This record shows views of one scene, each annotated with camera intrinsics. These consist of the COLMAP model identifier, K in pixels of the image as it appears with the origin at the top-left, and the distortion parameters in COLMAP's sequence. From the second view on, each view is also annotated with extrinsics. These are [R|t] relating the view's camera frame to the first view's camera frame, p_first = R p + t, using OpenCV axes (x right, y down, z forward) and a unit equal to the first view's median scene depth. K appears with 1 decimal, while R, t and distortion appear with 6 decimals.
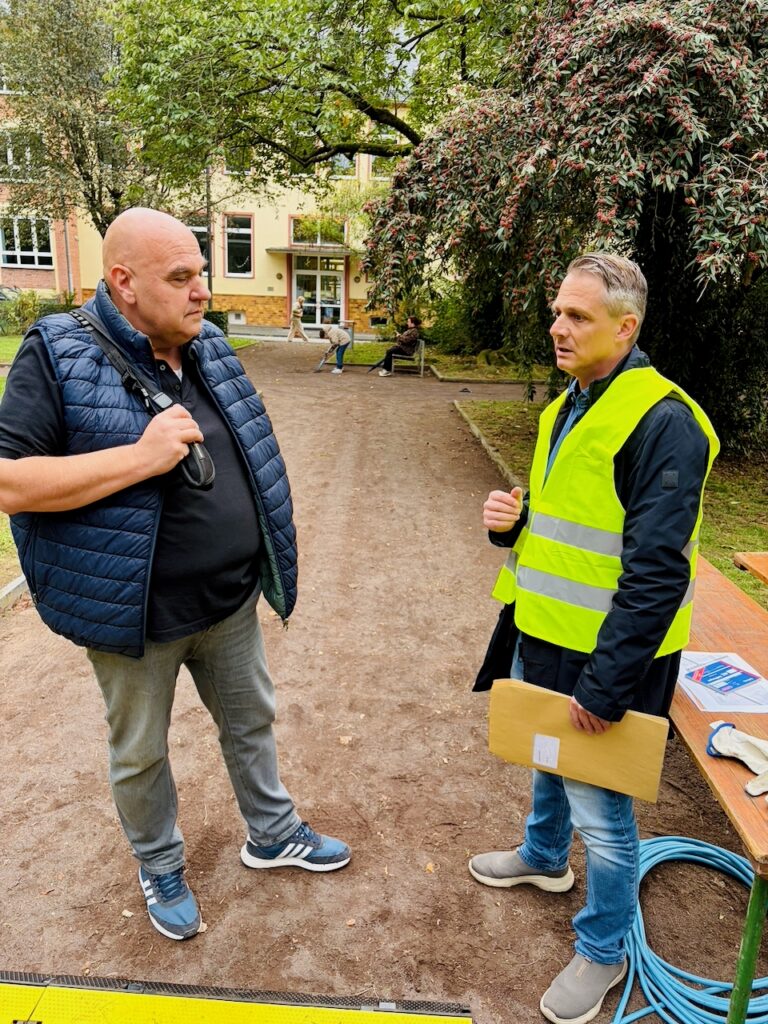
lens RADIAL K [[792.9, 0, 386.2], [0, 792.9, 514.1], [0, 0, 1]] dist [0.007602, -0.020159]
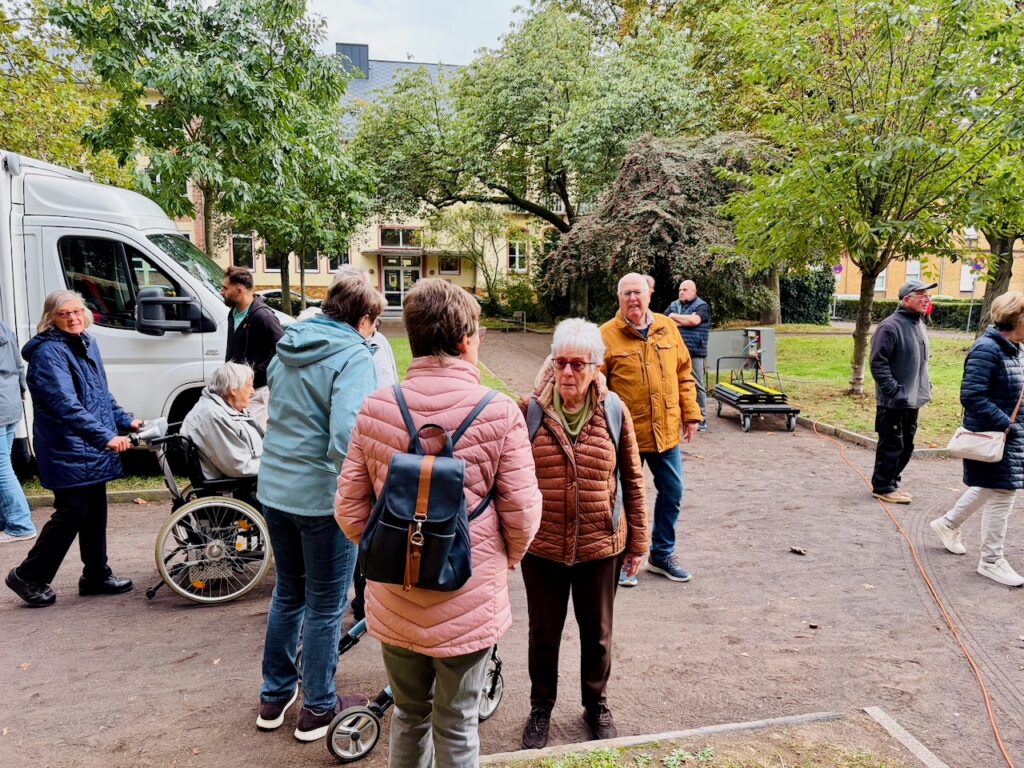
lens RADIAL K [[792.9, 0, 512.1], [0, 792.9, 382.9], [0, 0, 1]] dist [0.007602, -0.020159]
pose [[0.989251, -0.047185, 0.138406, -0.677398], [0.065862, 0.988839, -0.133638, 0.468082], [-0.130556, 0.141317, 0.981318, -1.896324]]
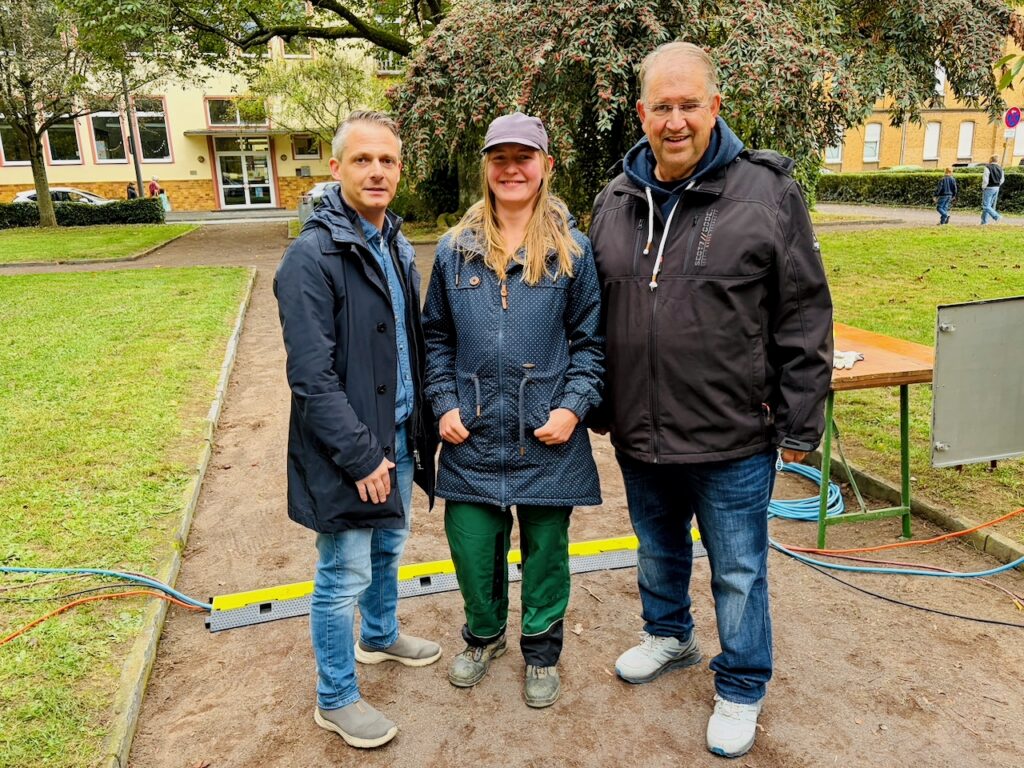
lens RADIAL K [[792.9, 0, 518.4], [0, 792.9, 387.8], [0, 0, 1]] dist [0.007602, -0.020159]
pose [[0.961164, -0.130854, 0.242984, -0.238643], [0.130011, 0.991319, 0.019576, 0.073021], [-0.243436, 0.012775, 0.969833, -0.260384]]
